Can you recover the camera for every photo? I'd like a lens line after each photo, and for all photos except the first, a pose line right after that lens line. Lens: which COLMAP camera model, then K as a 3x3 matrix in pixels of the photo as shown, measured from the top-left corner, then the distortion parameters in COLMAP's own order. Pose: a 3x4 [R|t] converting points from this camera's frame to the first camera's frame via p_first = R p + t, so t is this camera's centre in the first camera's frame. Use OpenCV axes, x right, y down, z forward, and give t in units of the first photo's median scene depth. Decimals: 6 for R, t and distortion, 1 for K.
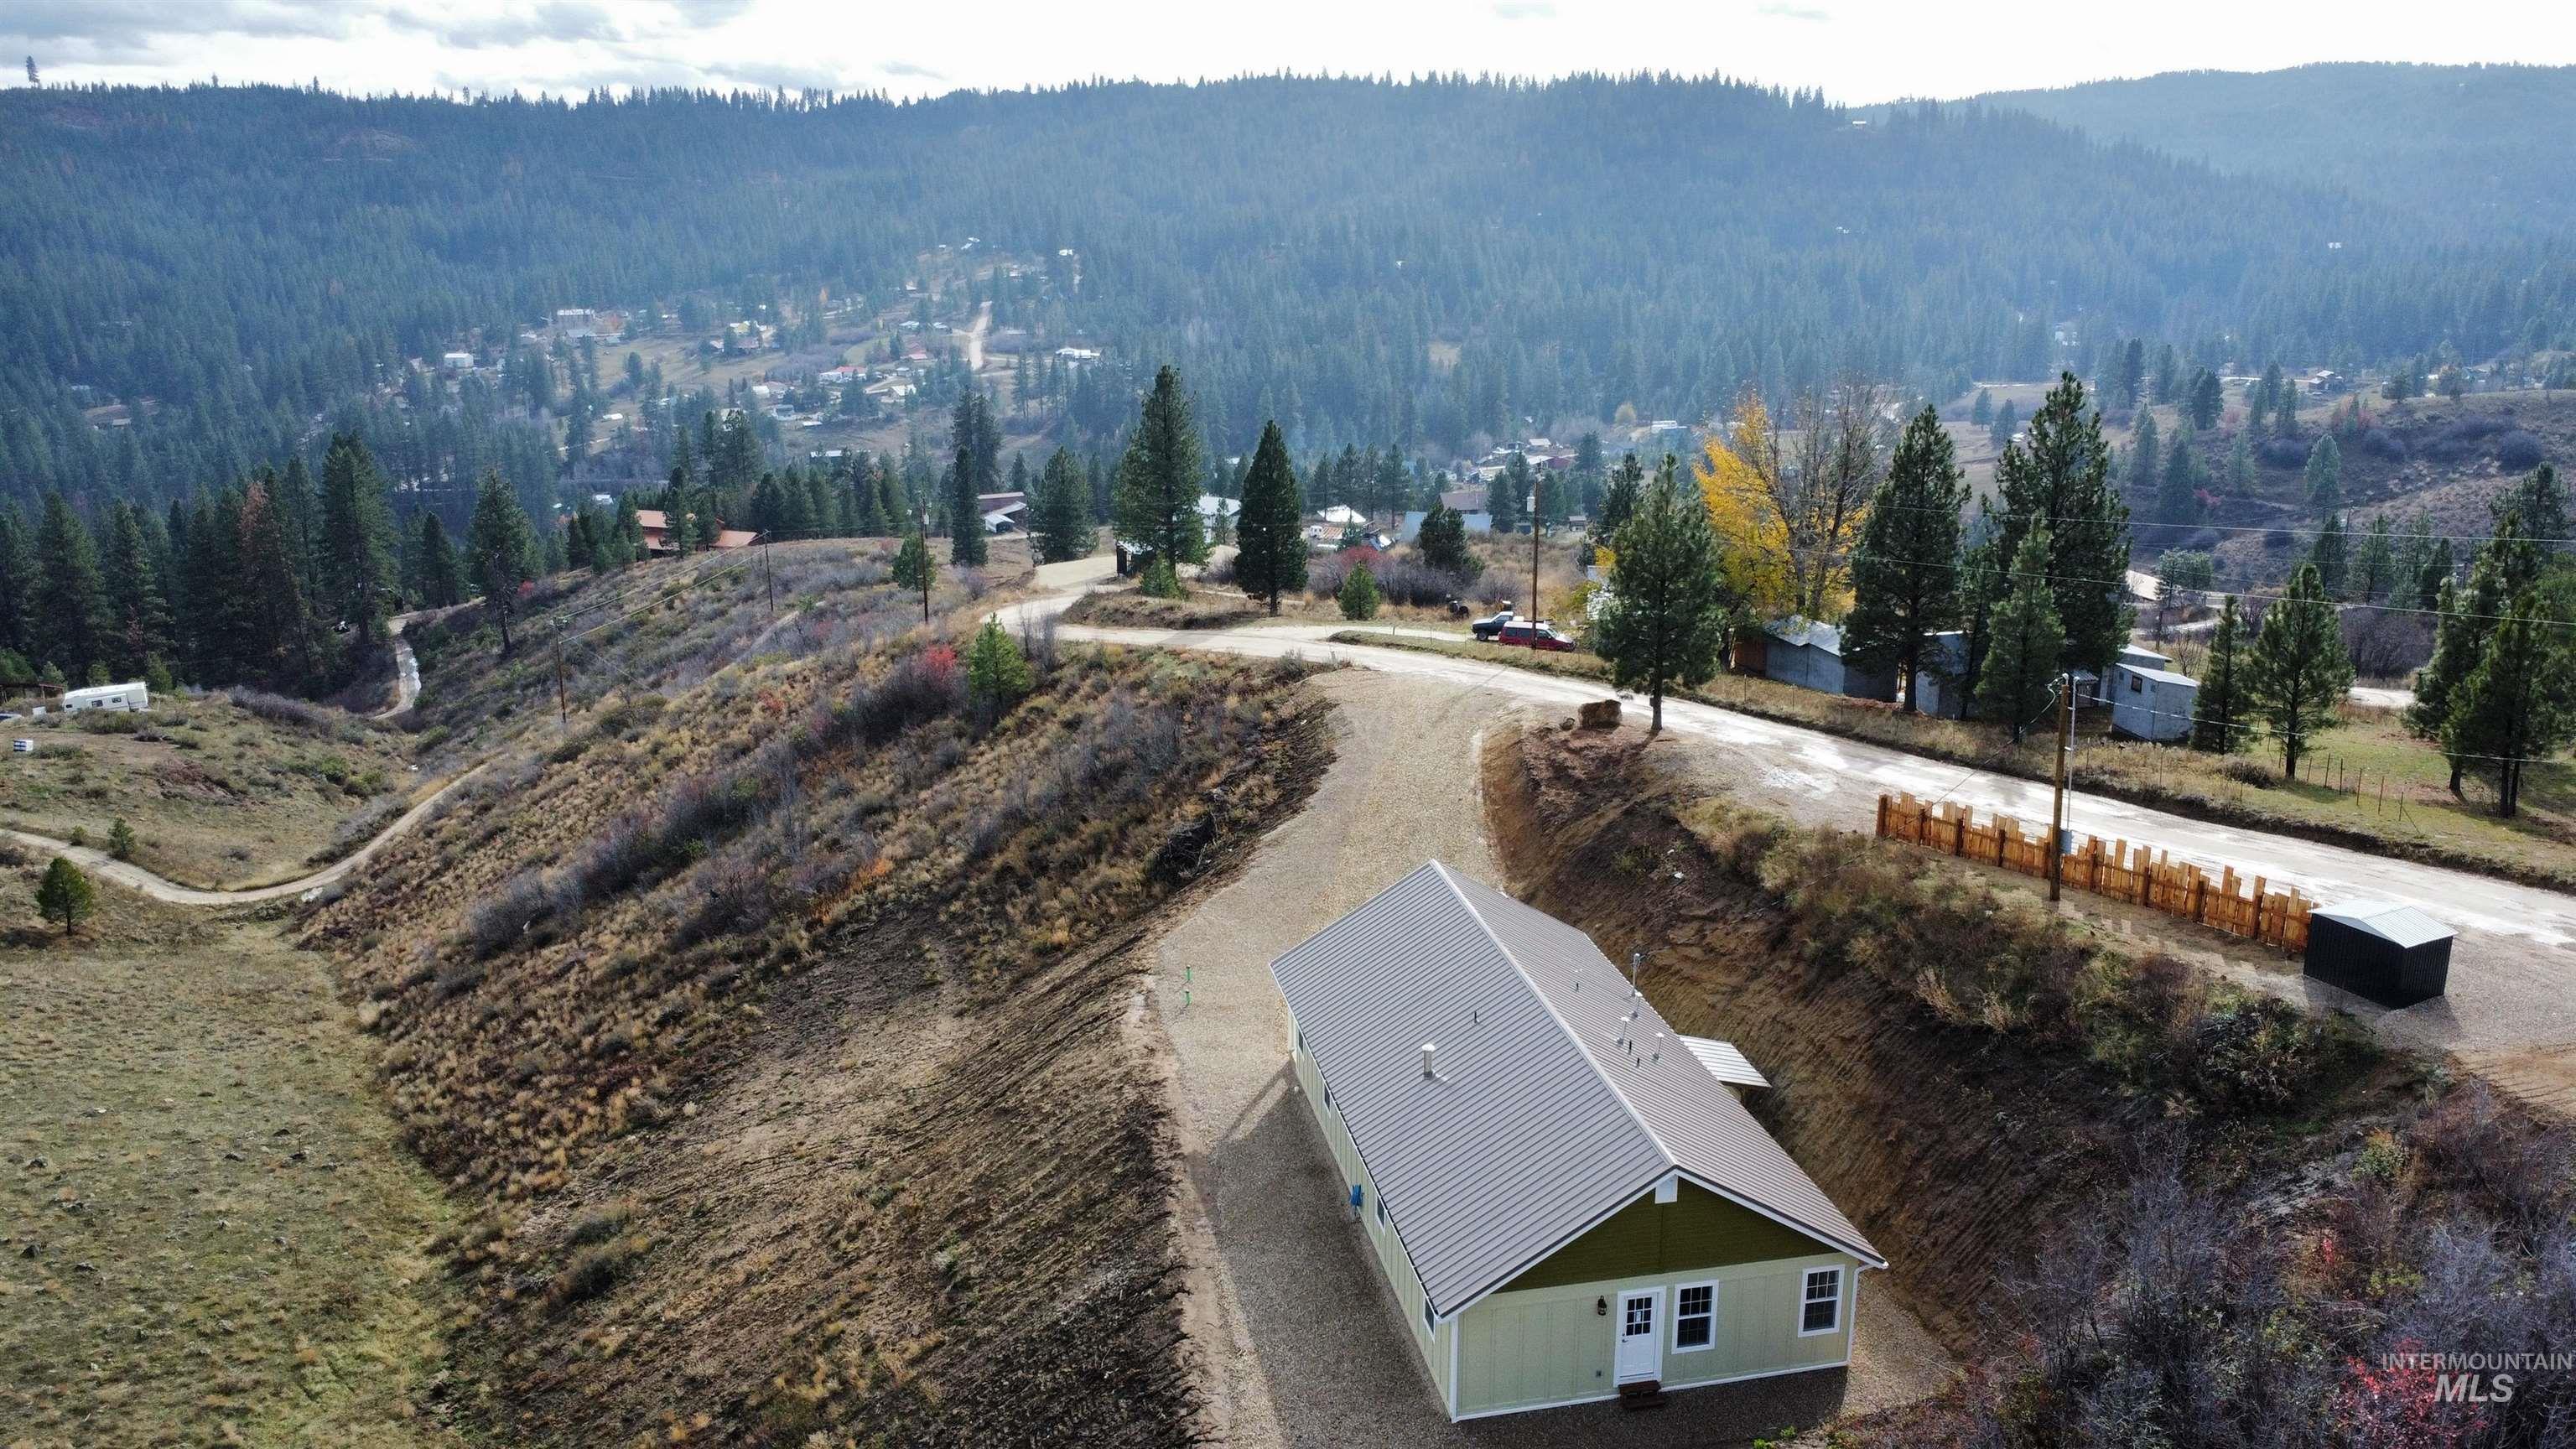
lens RADIAL K [[1883.8, 0, 1304.0], [0, 1883.8, 722.6], [0, 0, 1]] dist [-0.025857, -0.011141]
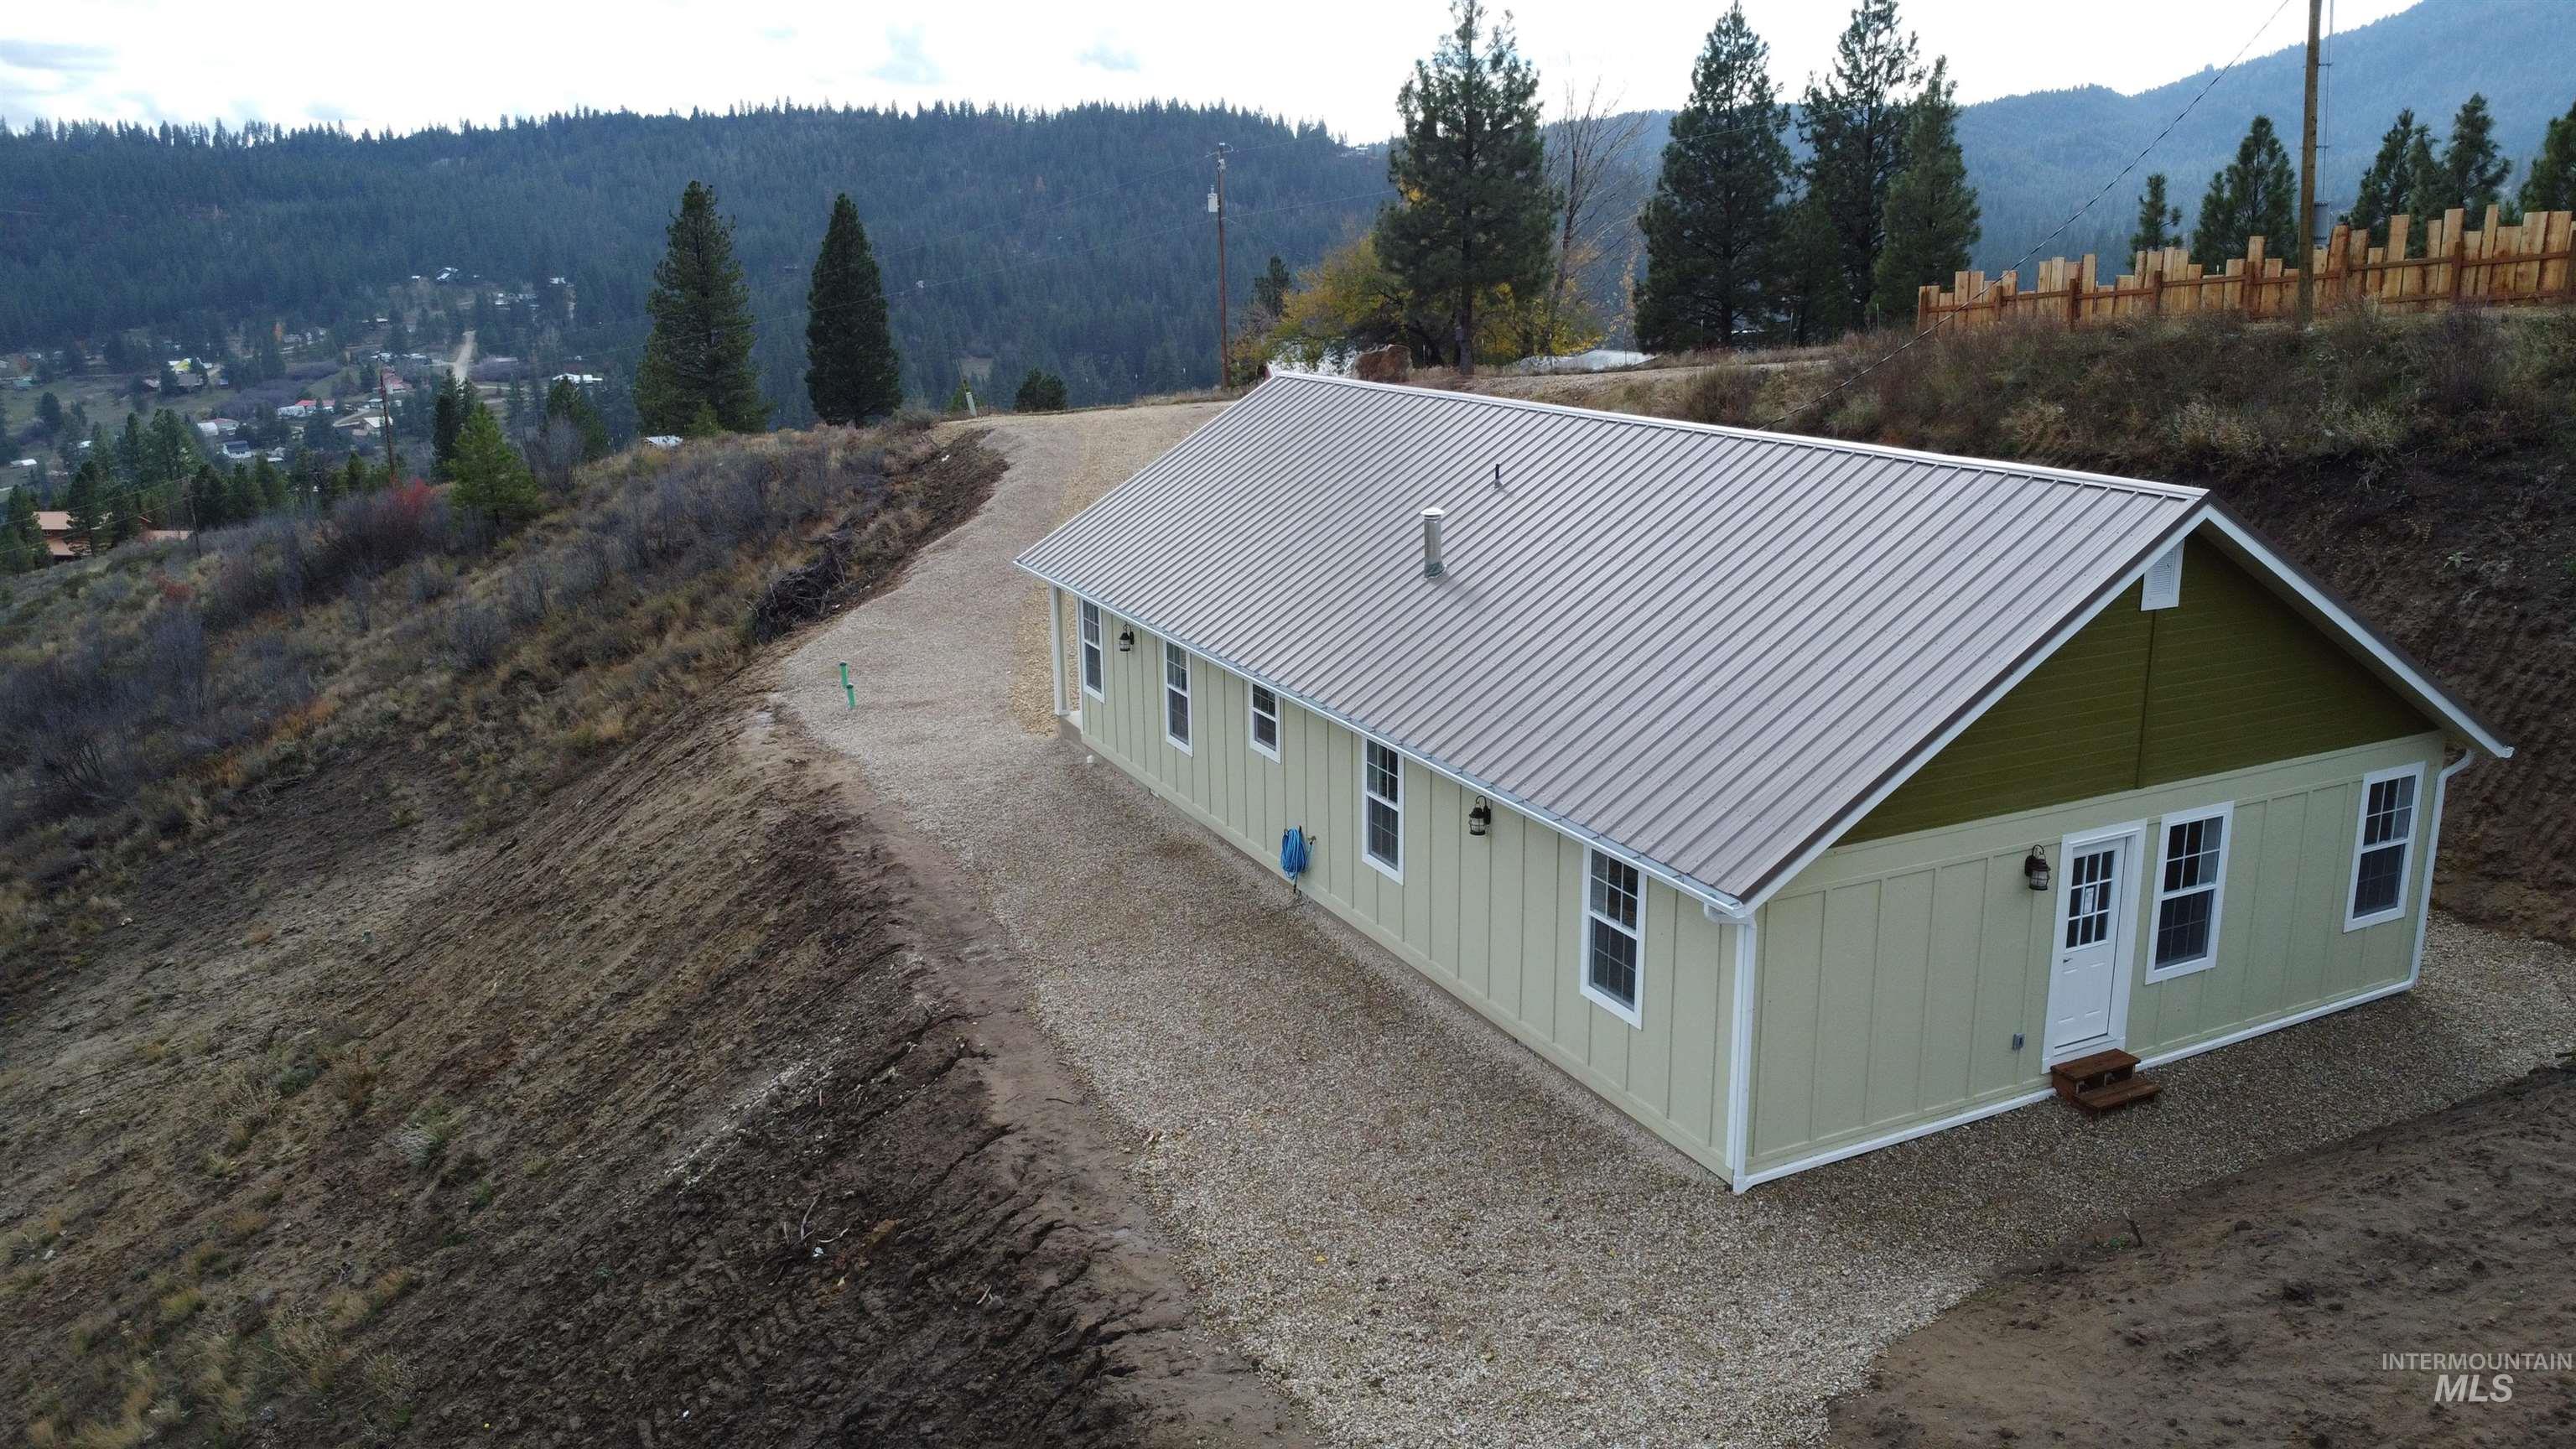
lens RADIAL K [[1850.1, 0, 1277.5], [0, 1850.1, 732.8], [0, 0, 1]] dist [-0.044029, 0.003134]
pose [[0.970176, -0.071850, 0.231510, -0.051580], [0.078930, 0.996649, -0.021454, 0.139384], [-0.229193, 0.039087, 0.972596, 0.321077]]
